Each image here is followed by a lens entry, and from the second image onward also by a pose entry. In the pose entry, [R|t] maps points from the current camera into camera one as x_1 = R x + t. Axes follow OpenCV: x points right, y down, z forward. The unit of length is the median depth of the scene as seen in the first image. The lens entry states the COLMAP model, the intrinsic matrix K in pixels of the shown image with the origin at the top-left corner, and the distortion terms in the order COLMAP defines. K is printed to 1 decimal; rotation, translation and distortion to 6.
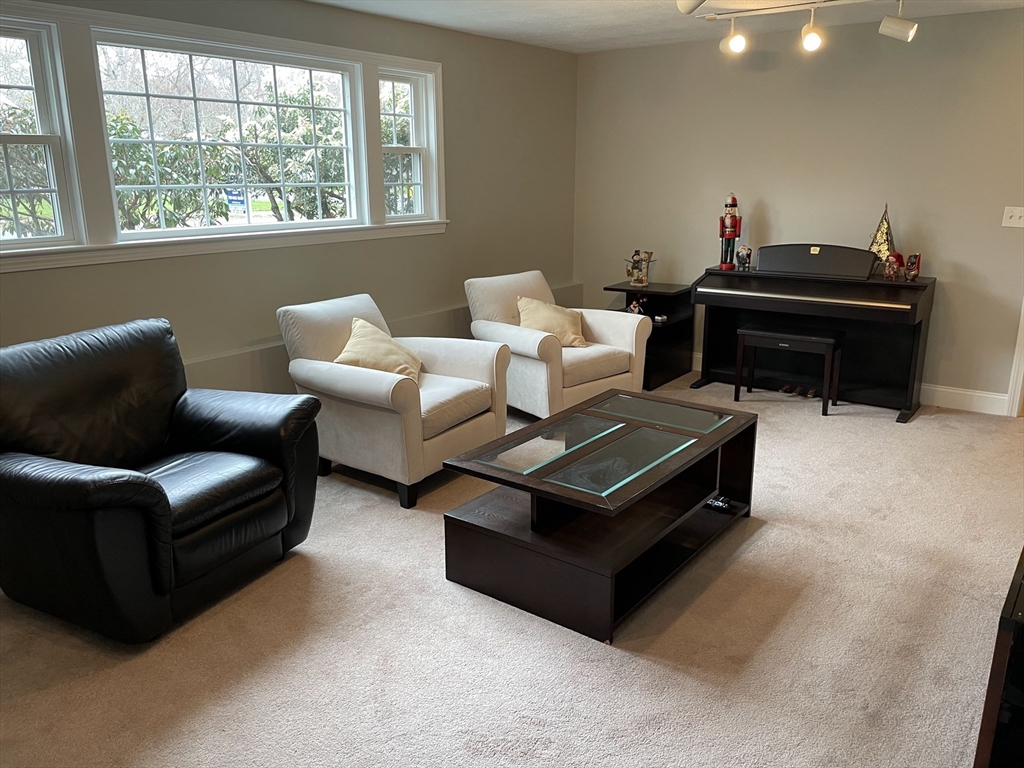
lens RADIAL K [[793.2, 0, 504.8], [0, 793.2, 381.5], [0, 0, 1]] dist [0.102402, -0.131466]
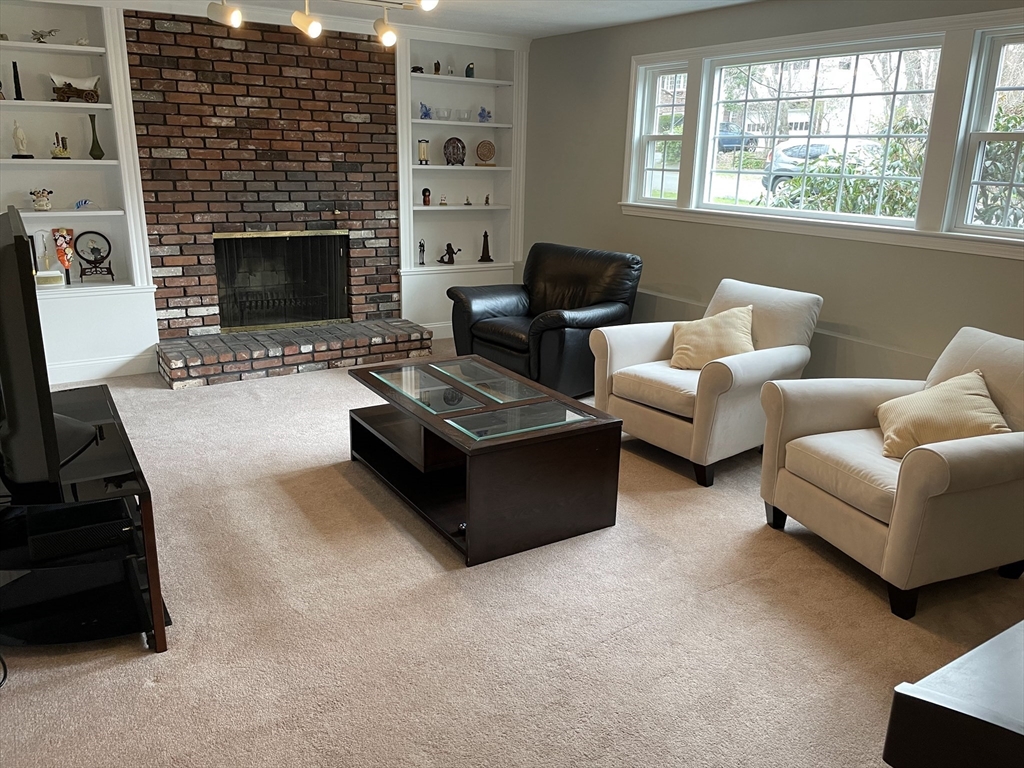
lens RADIAL K [[793.2, 0, 504.8], [0, 793.2, 381.5], [0, 0, 1]] dist [0.102402, -0.131466]
pose [[-0.373803, 0.244602, -0.894674, 0.914300], [-0.263383, 0.896897, 0.355254, -0.288686], [0.889326, 0.368436, -0.270839, 1.096715]]
